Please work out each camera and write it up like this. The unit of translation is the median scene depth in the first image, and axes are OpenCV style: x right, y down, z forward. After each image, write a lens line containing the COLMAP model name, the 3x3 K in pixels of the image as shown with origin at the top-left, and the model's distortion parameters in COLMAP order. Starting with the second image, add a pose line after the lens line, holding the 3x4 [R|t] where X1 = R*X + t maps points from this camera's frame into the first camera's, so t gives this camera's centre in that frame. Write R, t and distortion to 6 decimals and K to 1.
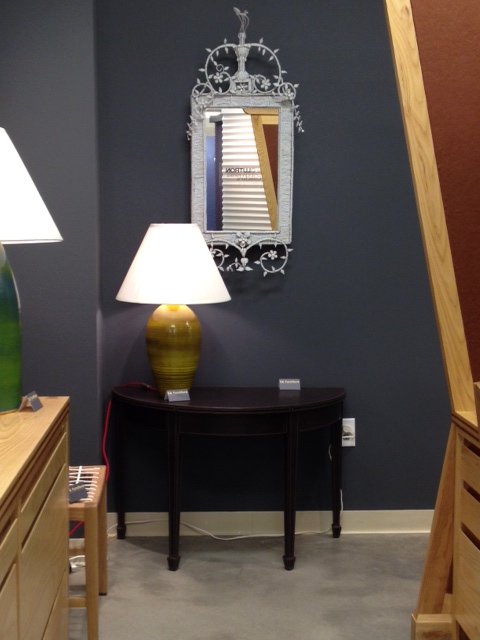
lens RADIAL K [[920.4, 0, 240.1], [0, 920.4, 317.4], [0, 0, 1]] dist [0.096091, 0.000000]
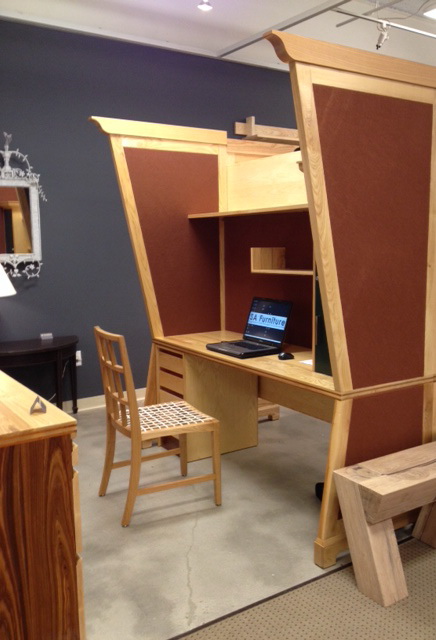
lens RADIAL K [[623.5, 0, 218.3], [0, 623.5, 321.4], [0, 0, 1]] dist [-0.005745, 0.000000]
pose [[0.867415, -0.078574, 0.491342, -0.262238], [0.057565, 0.996670, 0.057758, -0.010176], [-0.494244, -0.021816, 0.869050, -0.266190]]
